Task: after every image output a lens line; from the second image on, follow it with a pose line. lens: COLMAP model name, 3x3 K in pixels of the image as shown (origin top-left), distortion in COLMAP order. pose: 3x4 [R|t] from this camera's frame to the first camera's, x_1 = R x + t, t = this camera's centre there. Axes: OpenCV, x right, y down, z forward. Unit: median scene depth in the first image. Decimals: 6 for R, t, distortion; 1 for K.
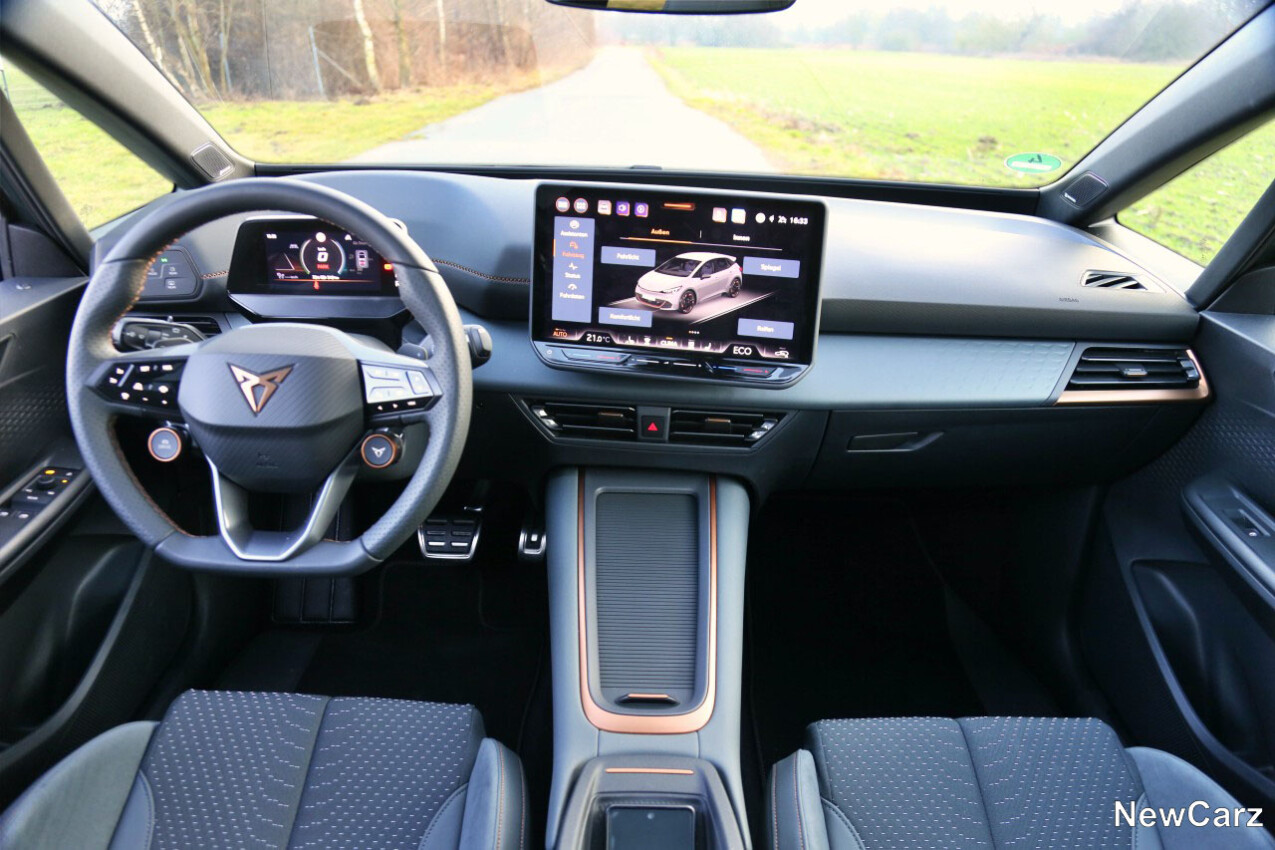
lens RADIAL K [[906.2, 0, 684.5], [0, 906.2, 426.5], [0, 0, 1]] dist [-0.101376, 0.062194]
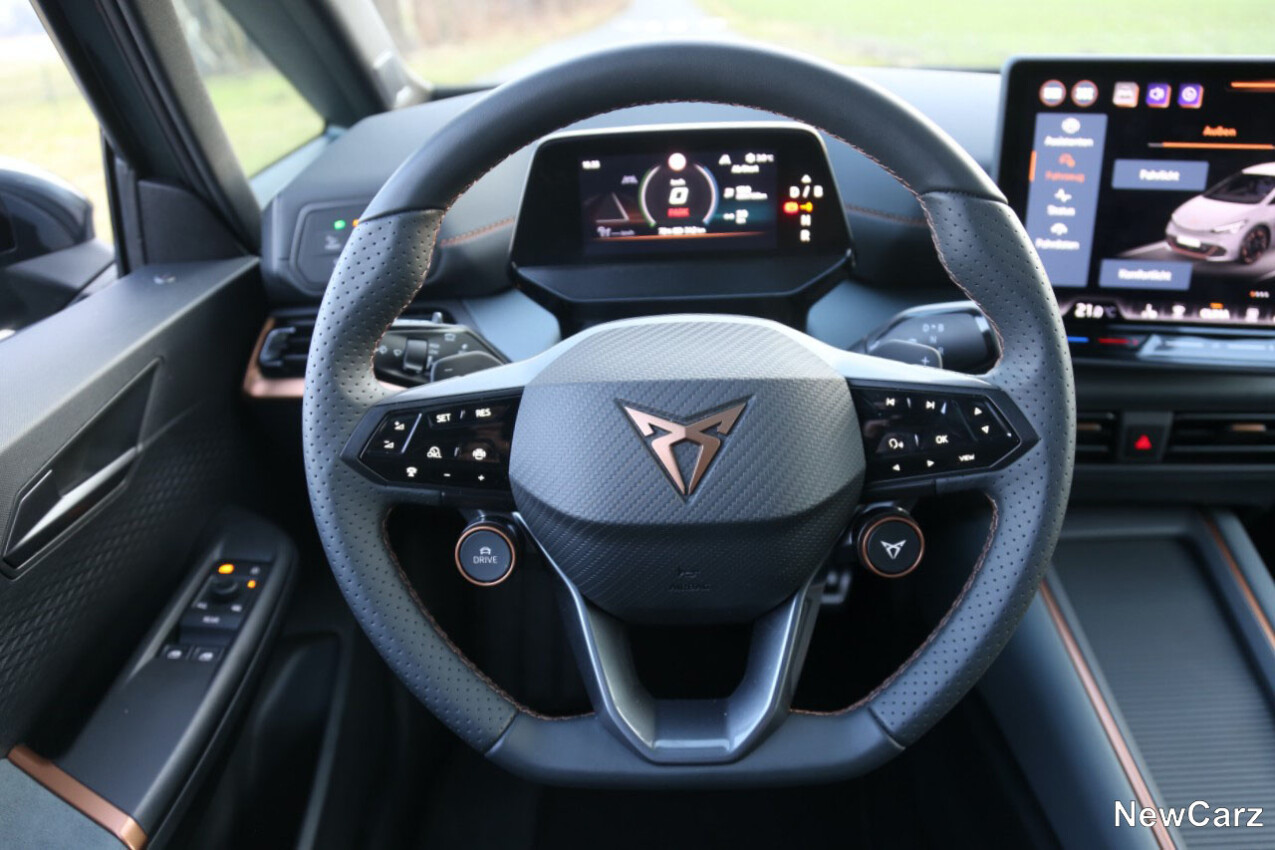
lens RADIAL K [[906.2, 0, 684.5], [0, 906.2, 426.5], [0, 0, 1]] dist [-0.101376, 0.062194]
pose [[0.997866, -0.052411, -0.038949, -0.437372], [0.054321, 0.997284, 0.049737, -0.077585], [0.036237, -0.051747, 0.998003, 0.454510]]
